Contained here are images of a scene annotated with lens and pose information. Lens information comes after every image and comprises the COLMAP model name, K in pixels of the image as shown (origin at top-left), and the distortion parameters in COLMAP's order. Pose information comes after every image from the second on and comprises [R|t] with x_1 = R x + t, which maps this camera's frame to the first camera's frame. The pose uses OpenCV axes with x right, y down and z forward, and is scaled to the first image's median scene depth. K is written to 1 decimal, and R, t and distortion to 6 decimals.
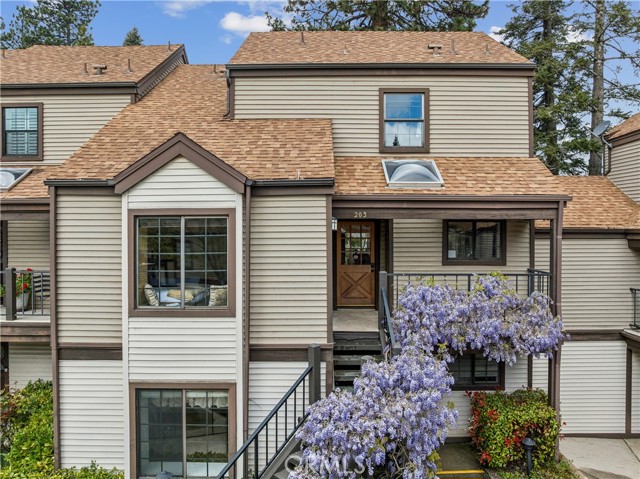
lens RADIAL K [[454.3, 0, 320.0], [0, 454.3, 239.5], [0, 0, 1]] dist [-0.003083, -0.002728]
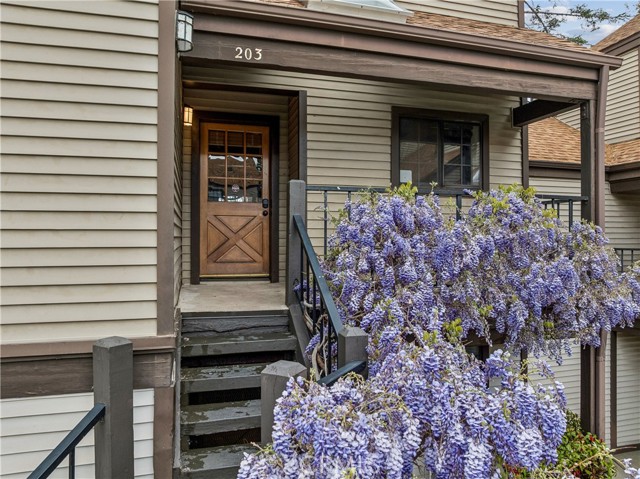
lens RADIAL K [[450.0, 0, 320.0], [0, 450.0, 239.5], [0, 0, 1]] dist [-0.048346, -0.001322]
pose [[0.963103, 0.007716, 0.269024, 0.044025], [0.000085, 0.999580, -0.028972, 0.162483], [-0.269135, 0.027926, 0.962698, 0.623784]]
